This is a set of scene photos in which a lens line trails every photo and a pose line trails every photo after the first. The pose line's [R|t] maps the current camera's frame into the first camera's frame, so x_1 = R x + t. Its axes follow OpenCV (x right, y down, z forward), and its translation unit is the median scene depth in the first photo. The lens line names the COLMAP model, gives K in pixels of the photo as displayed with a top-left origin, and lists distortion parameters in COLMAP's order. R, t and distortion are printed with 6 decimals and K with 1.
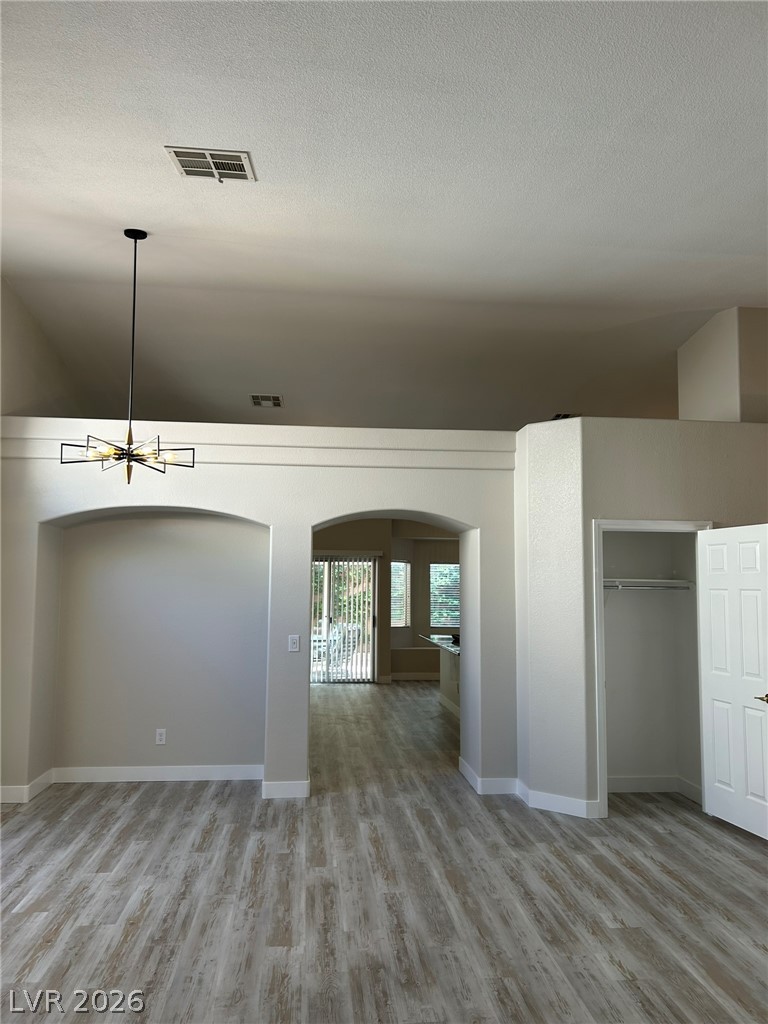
lens RADIAL K [[772.2, 0, 388.9], [0, 772.2, 512.1], [0, 0, 1]] dist [0.044312, -0.043505]
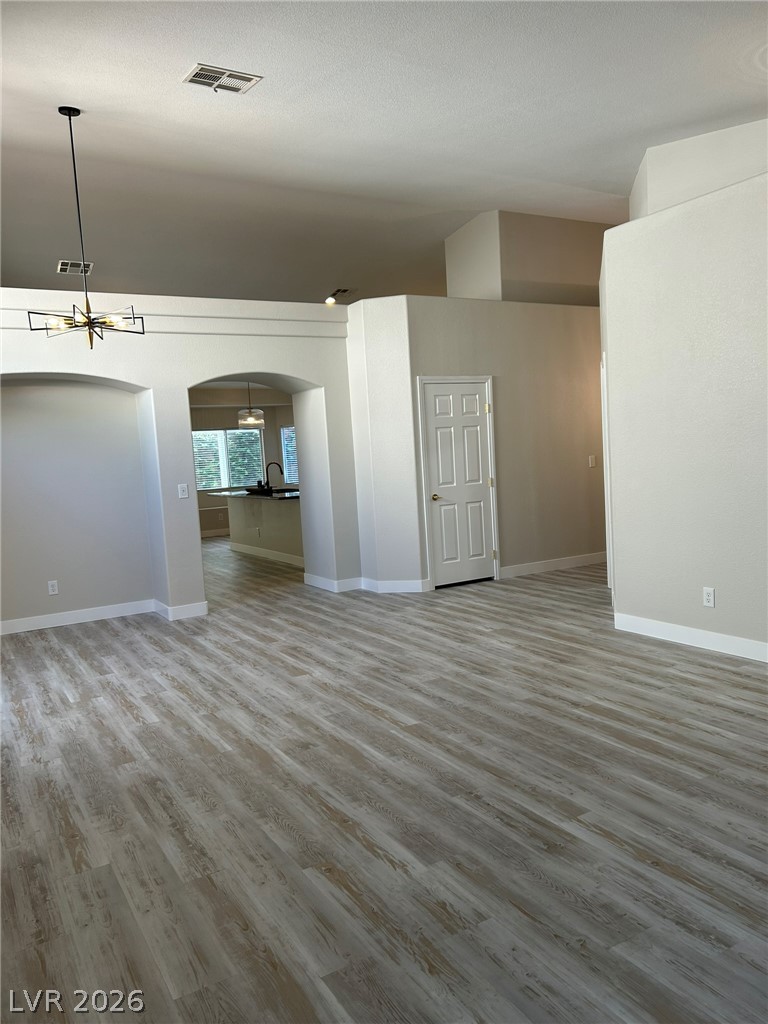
lens RADIAL K [[759.6, 0, 395.1], [0, 759.6, 524.4], [0, 0, 1]] dist [0.140157, -0.270993]
pose [[0.905045, -0.104443, 0.412293, -0.451357], [0.028288, 0.982015, 0.186670, 0.017293], [-0.424374, -0.157281, 0.891722, -0.248110]]
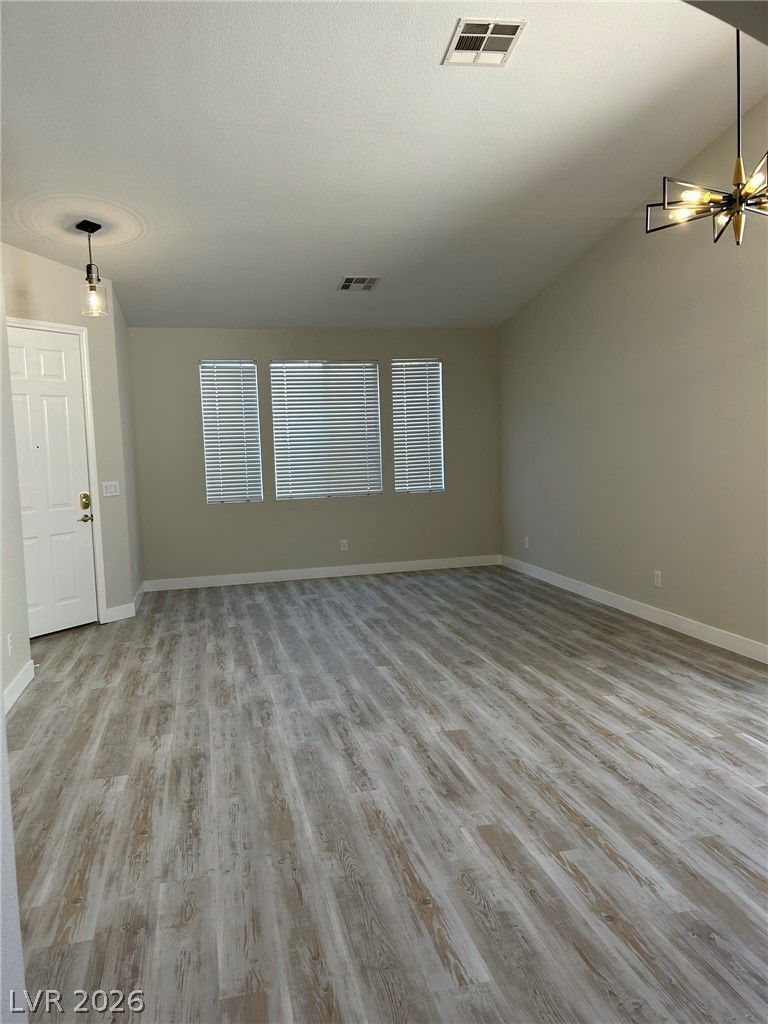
lens RADIAL K [[781.2, 0, 394.3], [0, 781.2, 509.6], [0, 0, 1]] dist [0.127681, -0.181152]
pose [[-0.989884, 0.035313, -0.137417, 0.074558], [0.037446, 0.999215, -0.012965, 0.207507], [0.136851, -0.017980, -0.990428, 1.771957]]
